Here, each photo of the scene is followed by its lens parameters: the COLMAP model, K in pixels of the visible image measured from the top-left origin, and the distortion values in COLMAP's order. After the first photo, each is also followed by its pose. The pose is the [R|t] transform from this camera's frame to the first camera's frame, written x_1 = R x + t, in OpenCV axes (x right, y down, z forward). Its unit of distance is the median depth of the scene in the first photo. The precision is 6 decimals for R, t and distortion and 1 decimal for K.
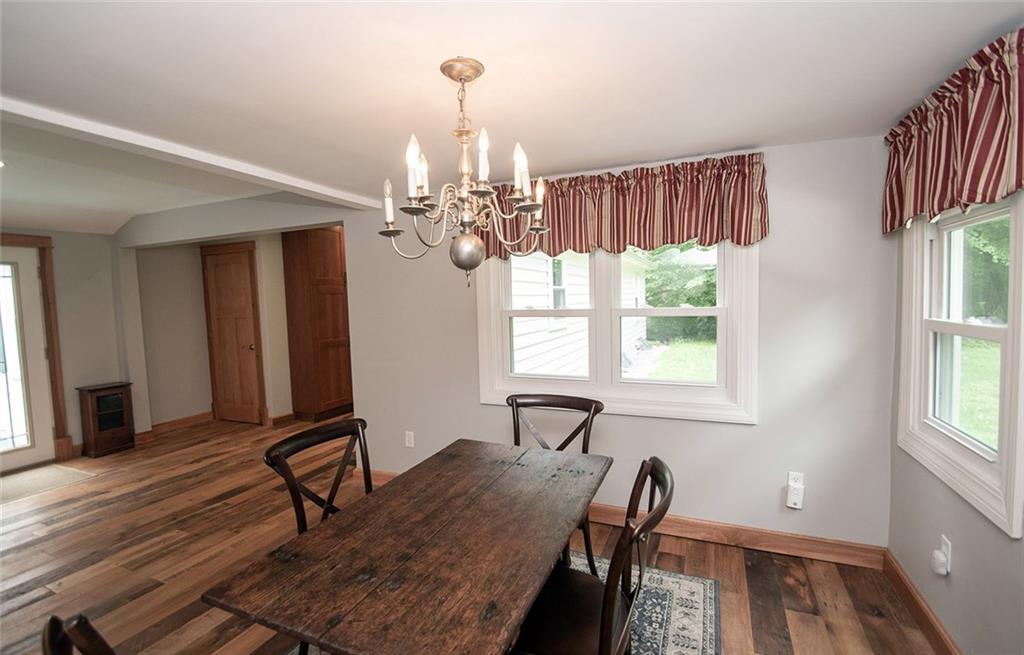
lens RADIAL K [[467.4, 0, 498.0], [0, 467.4, 322.4], [0, 0, 1]] dist [0.002655, -0.000018]
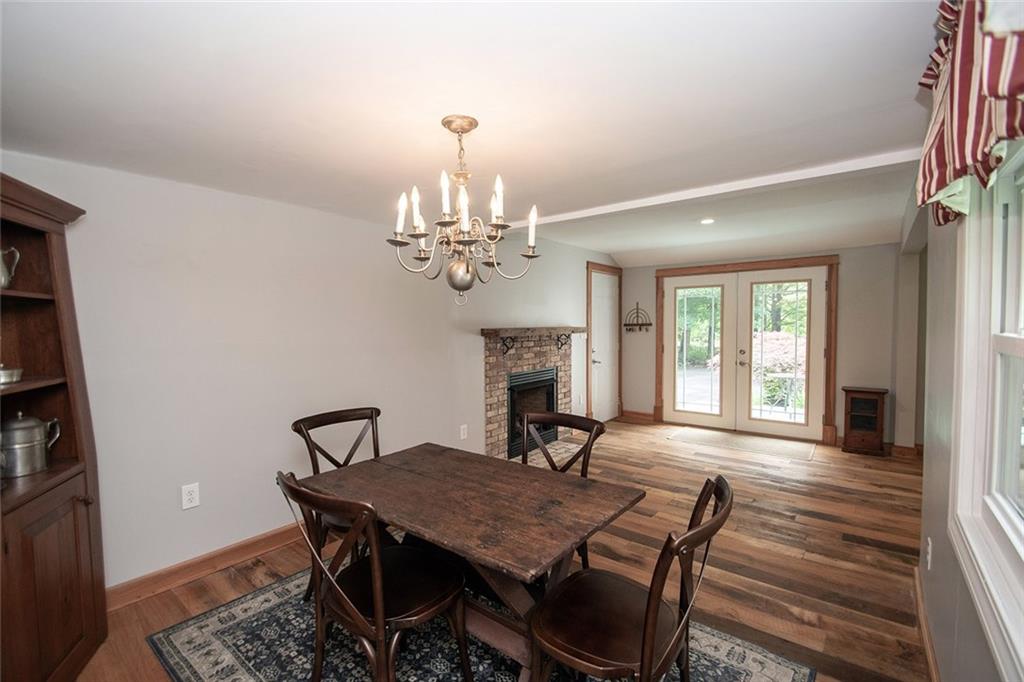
lens RADIAL K [[448.7, 0, 505.4], [0, 448.7, 344.4], [0, 0, 1]] dist [0.015116, -0.018228]
pose [[-0.245416, 0.073818, -0.966603, 0.466422], [-0.032865, 0.995890, 0.084399, -0.034829], [0.968861, 0.052480, -0.241981, 0.638292]]
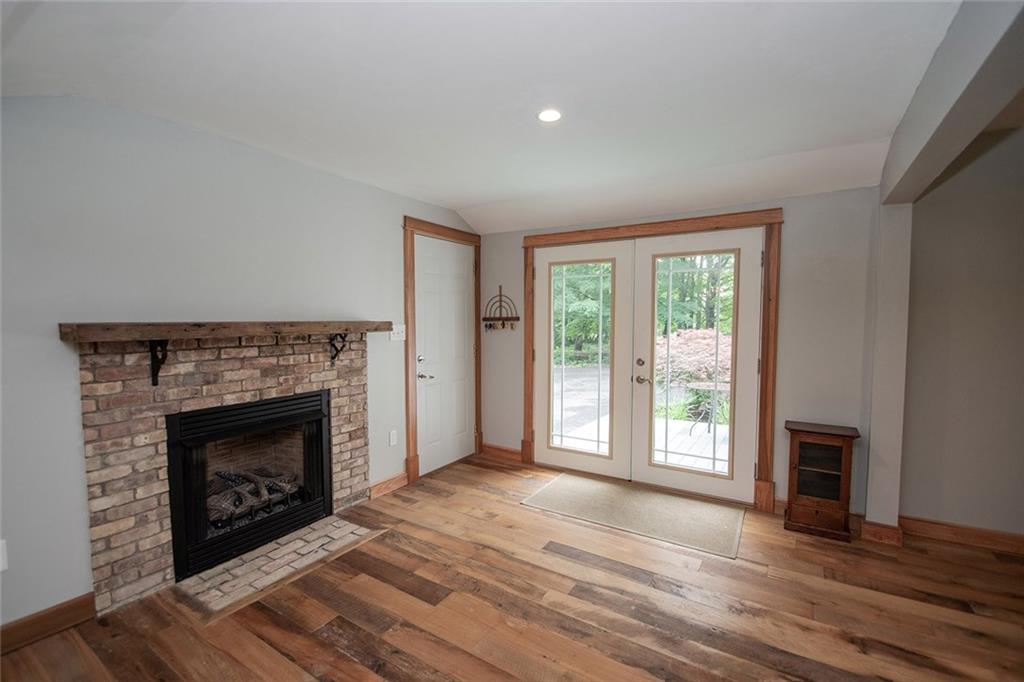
lens RADIAL K [[448.7, 0, 505.4], [0, 448.7, 344.4], [0, 0, 1]] dist [0.015116, -0.018228]
pose [[-0.136001, 0.085089, -0.987048, -0.253356], [-0.046656, 0.994649, 0.092173, -0.022197], [0.989610, 0.058588, -0.131303, 0.906888]]
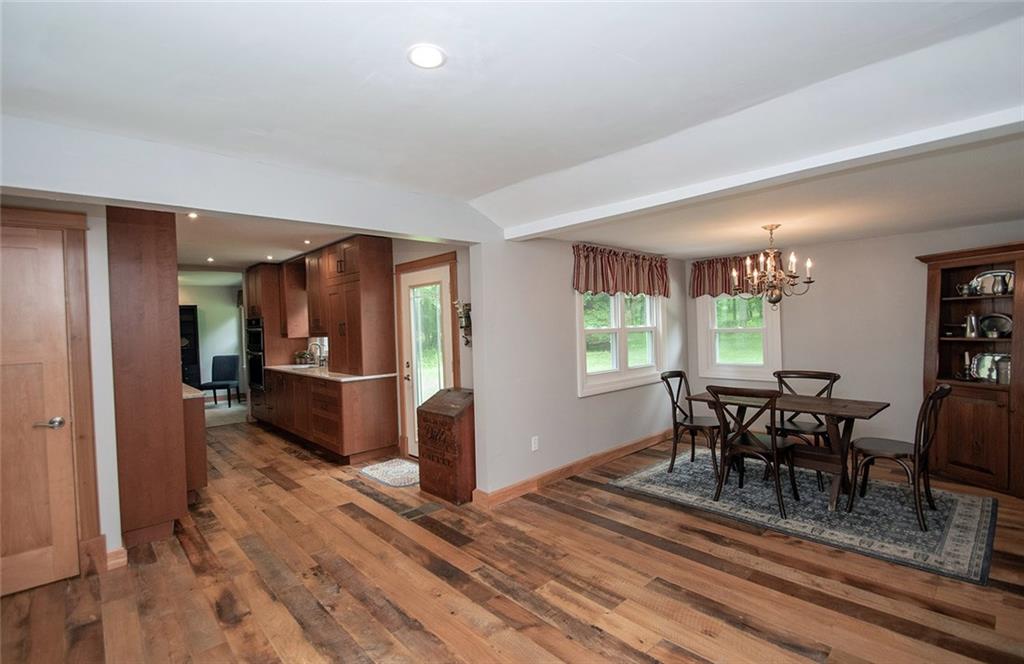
lens RADIAL K [[462.6, 0, 501.1], [0, 462.6, 329.7], [0, 0, 1]] dist [0.016237, -0.020615]
pose [[0.395559, 0.004968, 0.918427, -1.328432], [0.067822, 0.997097, -0.034604, 0.007262], [-0.915933, 0.075978, 0.394073, 0.631309]]
